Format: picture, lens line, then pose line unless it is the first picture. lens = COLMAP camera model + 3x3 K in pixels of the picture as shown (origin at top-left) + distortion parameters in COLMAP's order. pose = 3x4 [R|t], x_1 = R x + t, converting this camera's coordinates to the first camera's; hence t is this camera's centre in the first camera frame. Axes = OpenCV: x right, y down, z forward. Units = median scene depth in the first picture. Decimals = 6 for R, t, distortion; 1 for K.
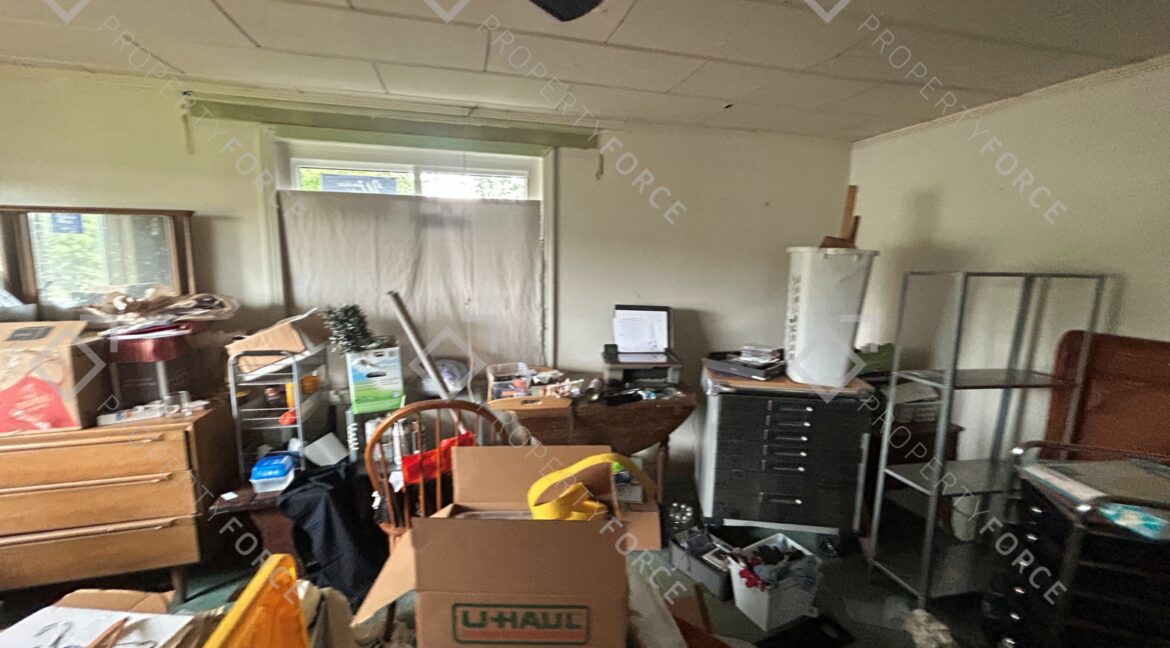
lens RADIAL K [[471.8, 0, 583.2], [0, 471.8, 323.0], [0, 0, 1]] dist [-0.001645, 0.001998]
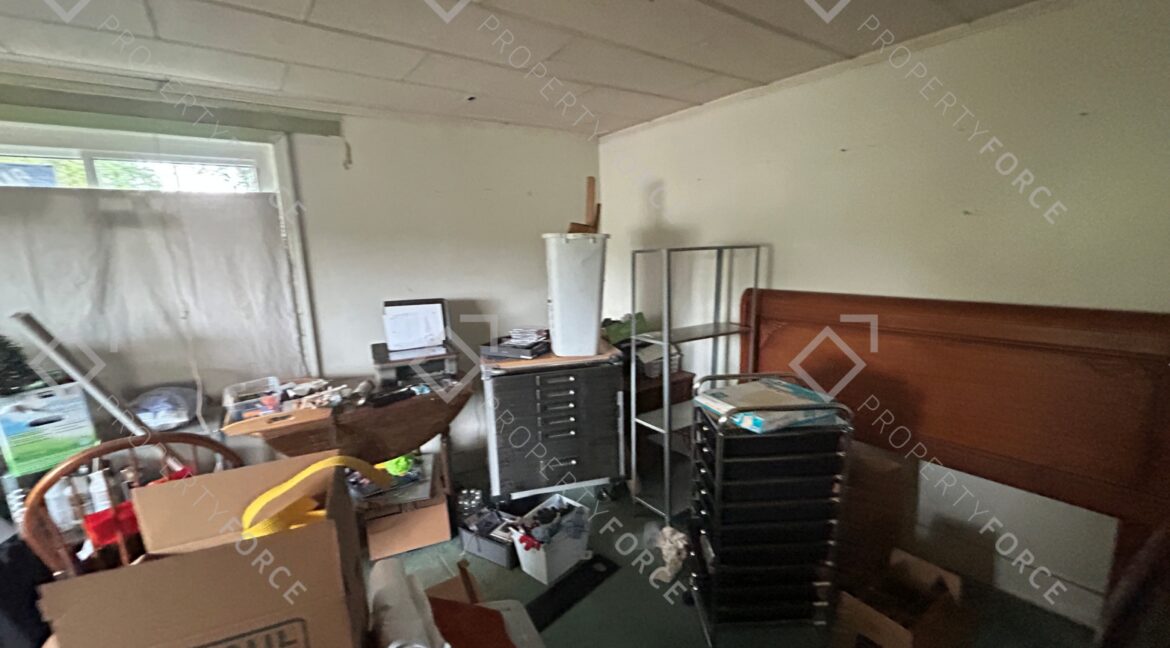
lens RADIAL K [[471.8, 0, 580.9], [0, 471.8, 323.0], [0, 0, 1]] dist [-0.001645, 0.001998]
pose [[0.923633, -0.111769, 0.366620, 0.103459], [0.104480, 0.993733, 0.039734, 0.009873], [-0.368764, 0.001605, 0.929522, -0.043912]]
